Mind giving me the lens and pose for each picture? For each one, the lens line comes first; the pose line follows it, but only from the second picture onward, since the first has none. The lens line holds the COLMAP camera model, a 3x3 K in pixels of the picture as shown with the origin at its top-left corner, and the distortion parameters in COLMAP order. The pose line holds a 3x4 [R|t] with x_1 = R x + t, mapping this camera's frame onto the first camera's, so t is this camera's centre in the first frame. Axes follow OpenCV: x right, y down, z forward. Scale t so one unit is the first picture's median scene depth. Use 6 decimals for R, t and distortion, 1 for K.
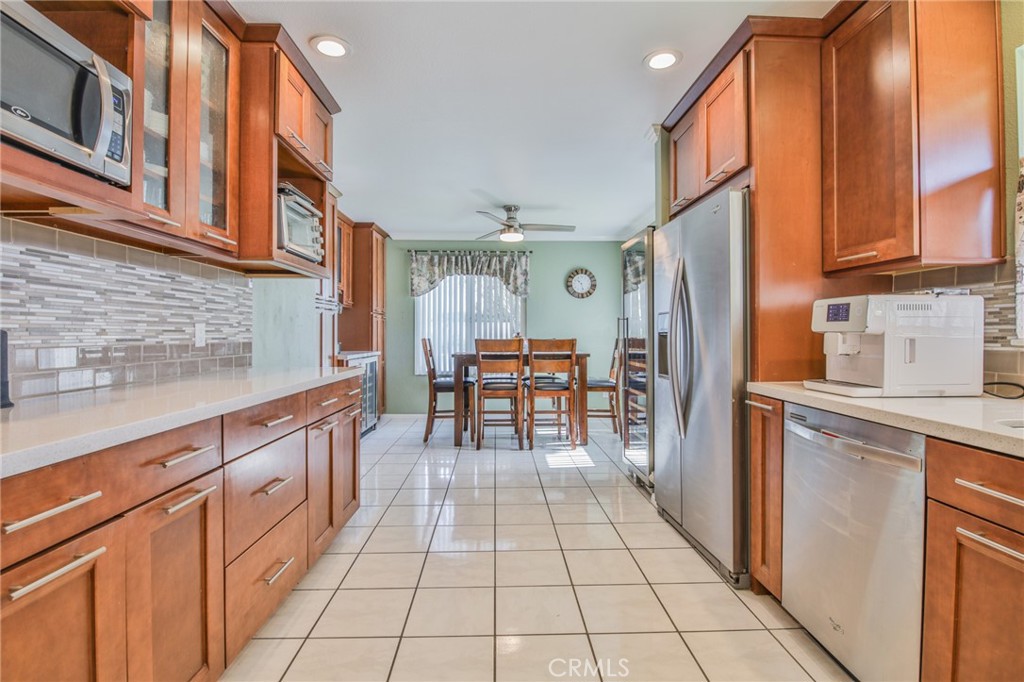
lens RADIAL K [[479.2, 0, 514.7], [0, 479.2, 333.9], [0, 0, 1]] dist [-0.008401, -0.007771]
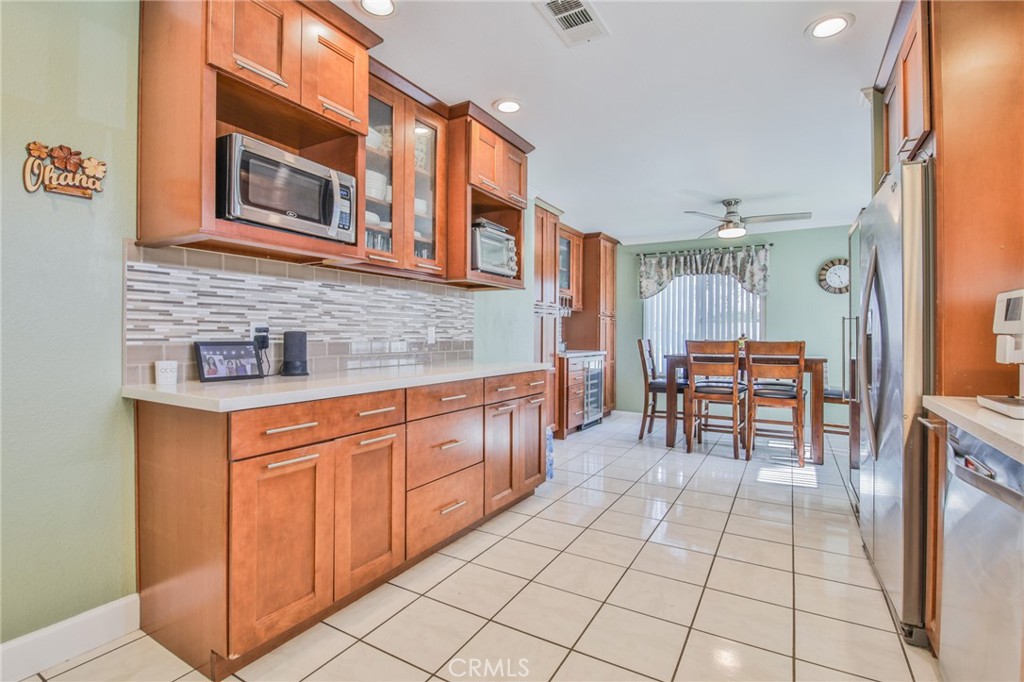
lens RADIAL K [[479.2, 0, 512.6], [0, 479.2, 334.8], [0, 0, 1]] dist [-0.008401, -0.007771]
pose [[0.844563, 0.003622, -0.535443, 0.304473], [-0.004021, 0.999992, 0.000422, -0.000142], [0.535440, 0.001797, 0.844571, -0.055778]]
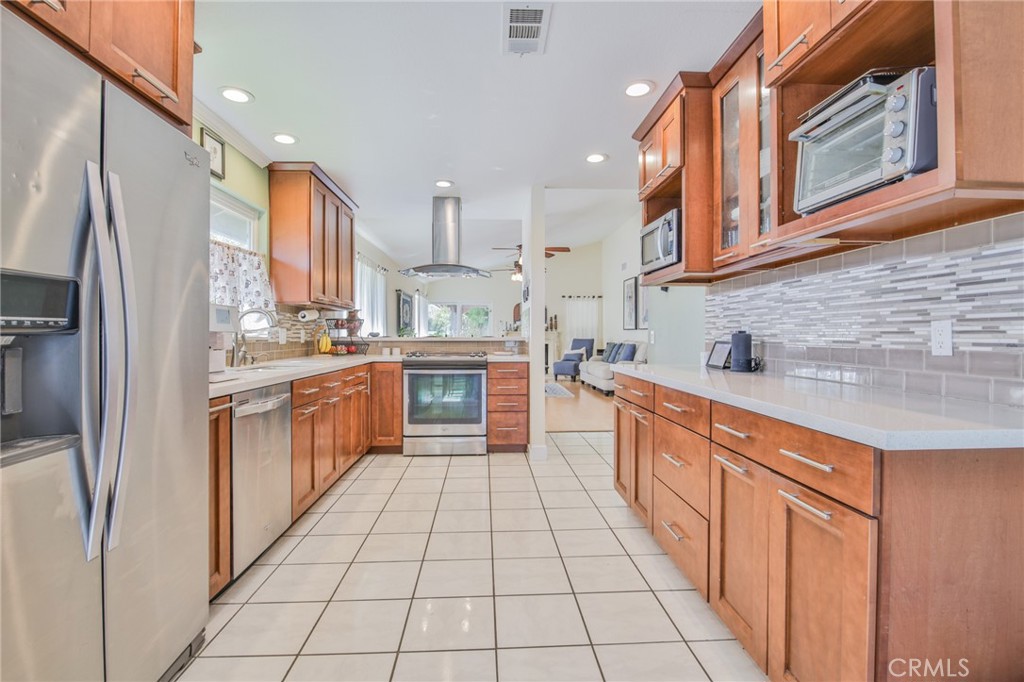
lens RADIAL K [[479.2, 0, 515.7], [0, 479.2, 335.4], [0, 0, 1]] dist [-0.008401, -0.007771]
pose [[-0.999729, 0.002851, -0.023113, -0.053151], [0.002814, 0.999995, 0.001652, -0.004619], [0.023117, 0.001586, -0.999732, 1.735014]]
